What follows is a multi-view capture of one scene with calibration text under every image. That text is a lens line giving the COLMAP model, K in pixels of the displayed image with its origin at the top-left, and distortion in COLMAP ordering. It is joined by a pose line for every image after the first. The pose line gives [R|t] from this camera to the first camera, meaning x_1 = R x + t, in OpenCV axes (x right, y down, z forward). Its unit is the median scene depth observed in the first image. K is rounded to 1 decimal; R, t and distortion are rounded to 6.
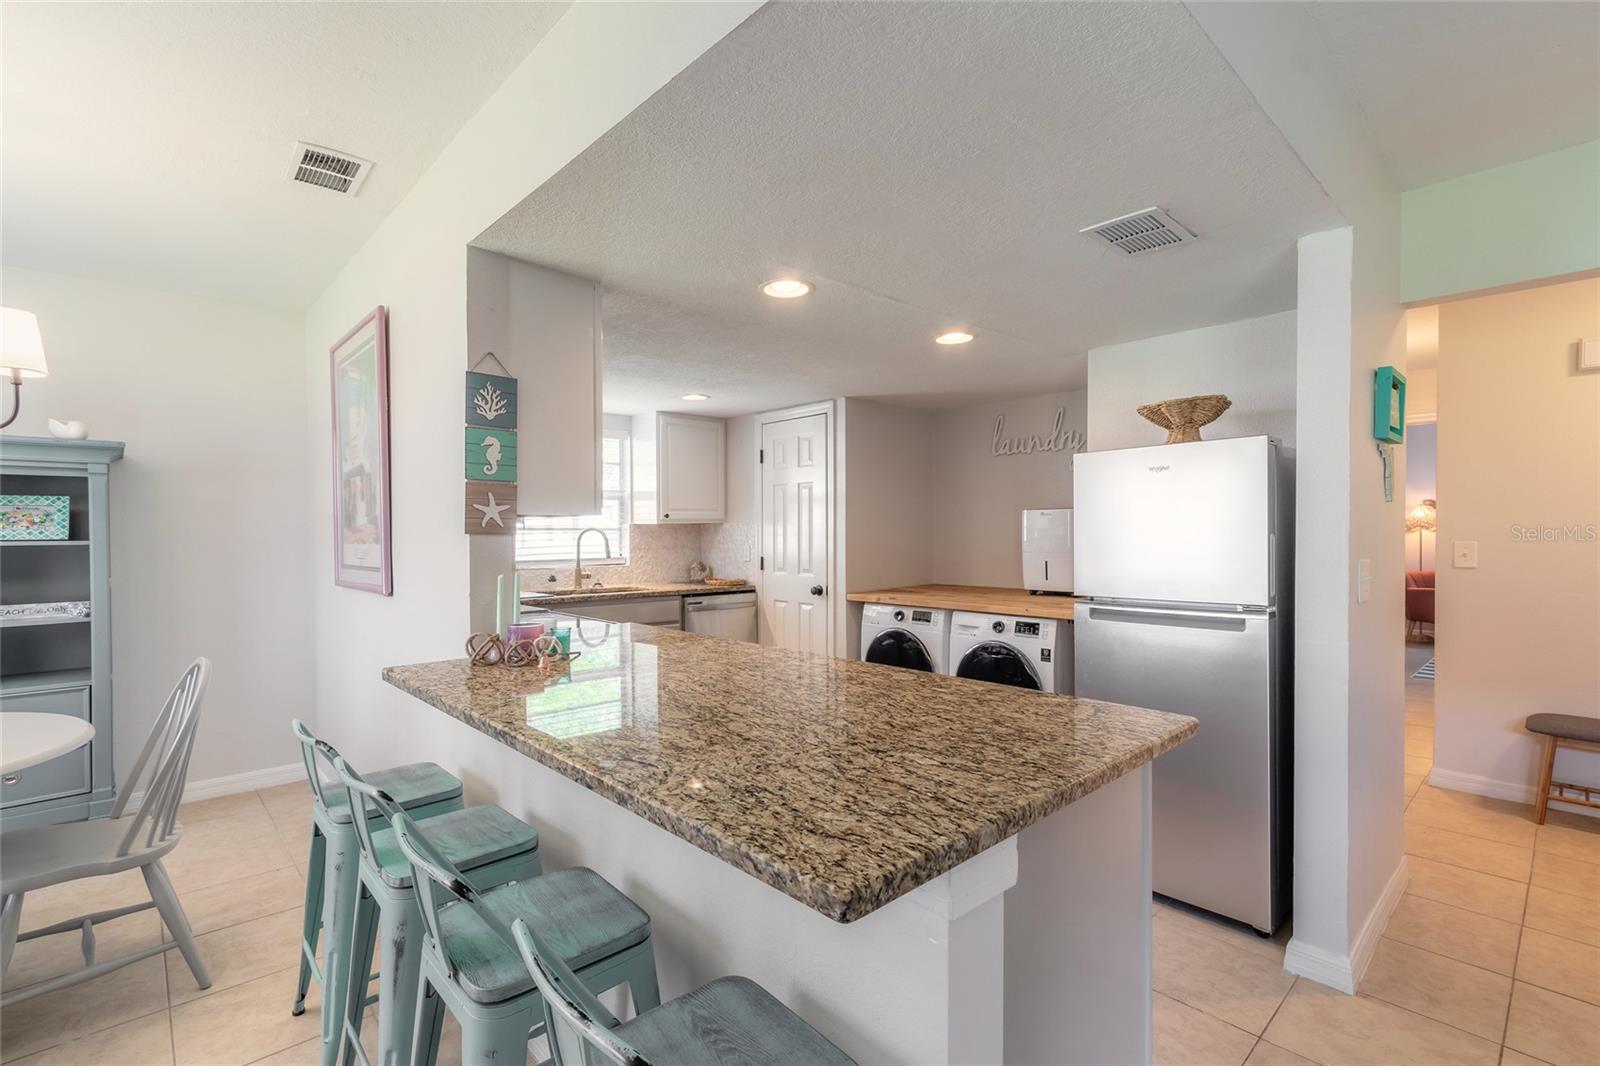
lens RADIAL K [[727.9, 0, 772.3], [0, 727.9, 537.5], [0, 0, 1]] dist [0.002871, -0.000002]
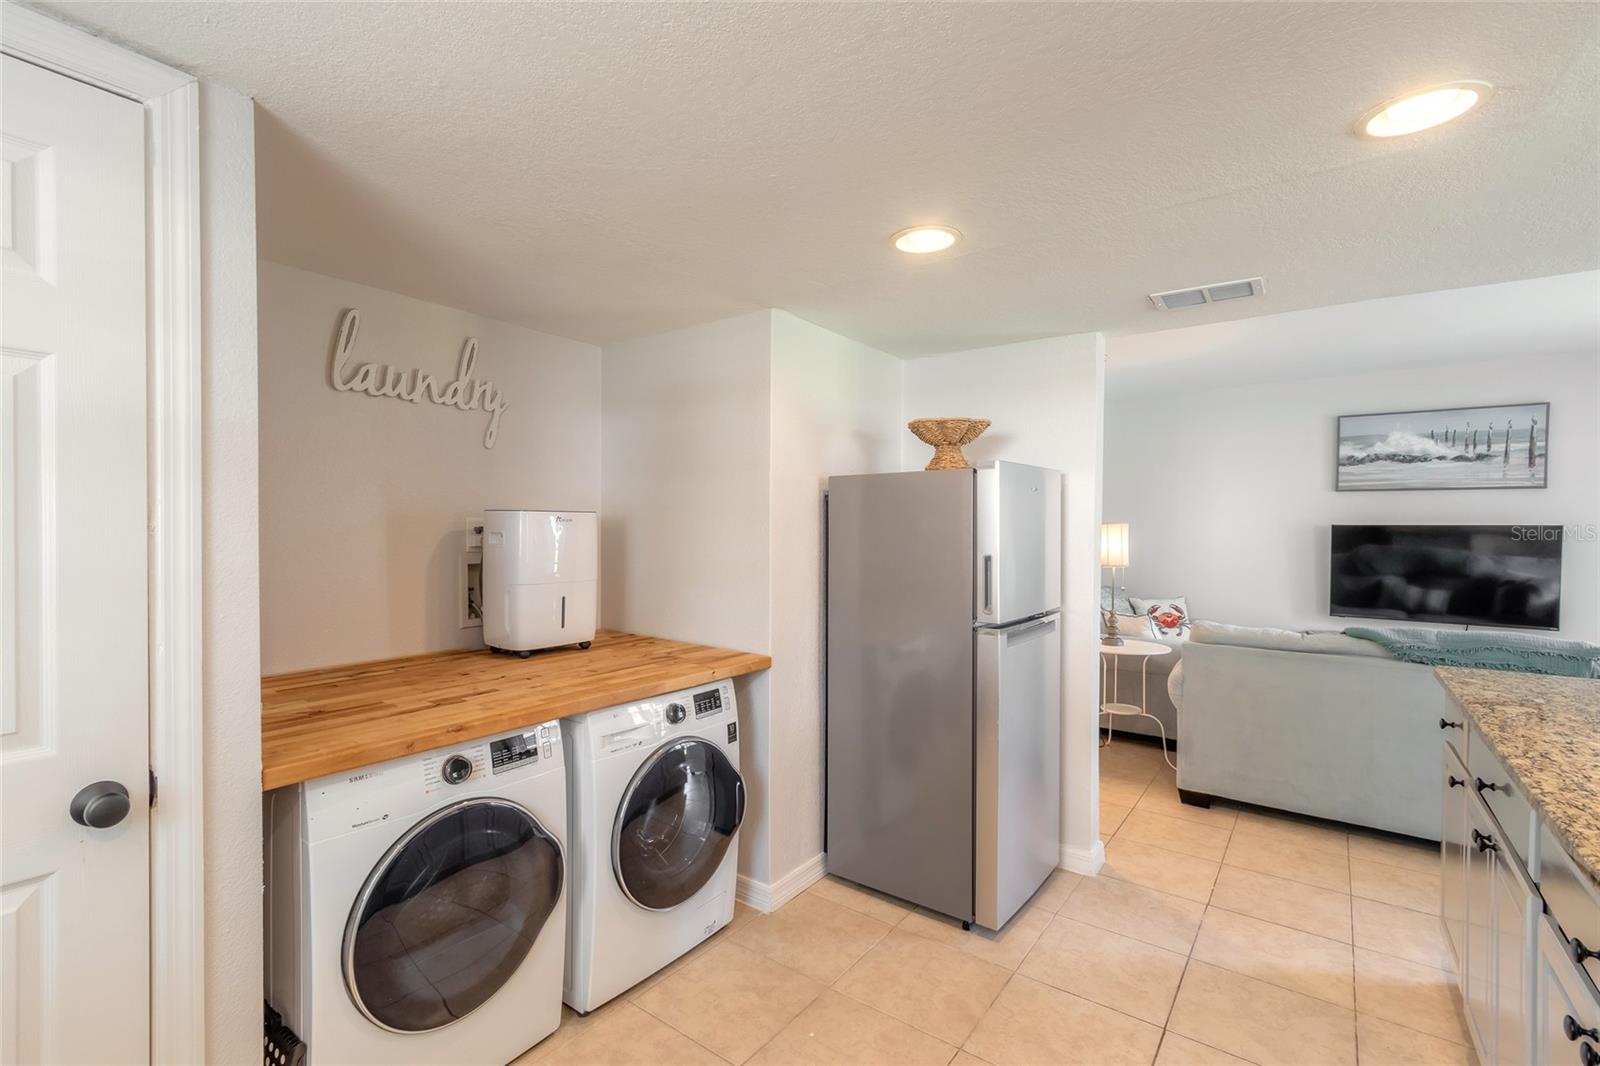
lens RADIAL K [[727.9, 0, 772.3], [0, 727.9, 537.5], [0, 0, 1]] dist [0.002871, -0.000002]
pose [[-0.190554, -0.003858, 0.981669, -0.078879], [0.007021, 0.999961, 0.005293, -0.005862], [-0.981652, 0.007901, -0.190520, 0.296049]]
